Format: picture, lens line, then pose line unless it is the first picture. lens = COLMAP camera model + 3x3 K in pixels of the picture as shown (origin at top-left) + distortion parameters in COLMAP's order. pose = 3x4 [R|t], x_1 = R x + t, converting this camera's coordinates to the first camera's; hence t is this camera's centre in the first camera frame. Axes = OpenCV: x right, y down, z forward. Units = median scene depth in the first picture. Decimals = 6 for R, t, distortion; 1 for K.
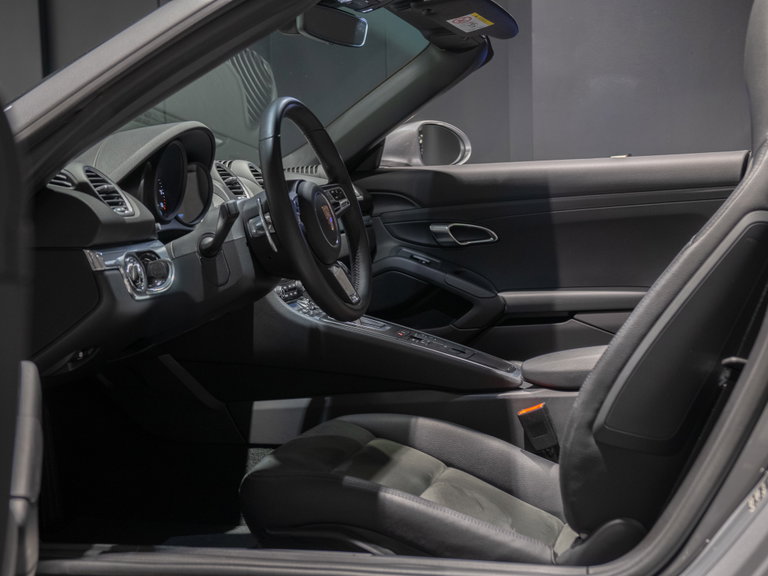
lens RADIAL K [[1228.5, 0, 384.0], [0, 1228.5, 288.0], [0, 0, 1]] dist [0.087069, 0.047770]
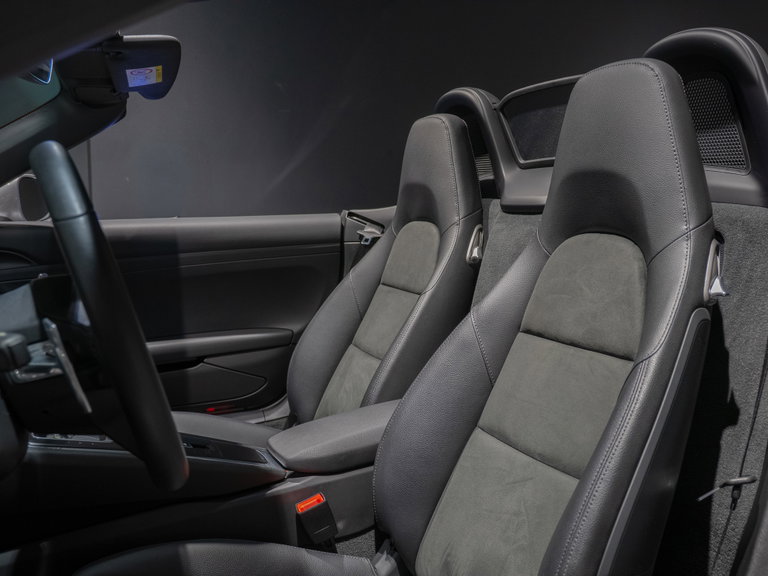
lens RADIAL K [[697.9, 0, 384.0], [0, 697.9, 288.0], [0, 0, 1]] dist [0.011913, 0.023838]
pose [[0.757732, -0.057338, 0.650043, -0.160615], [0.040198, 0.998342, 0.041202, -0.077625], [-0.651327, -0.005090, 0.758780, 0.535909]]
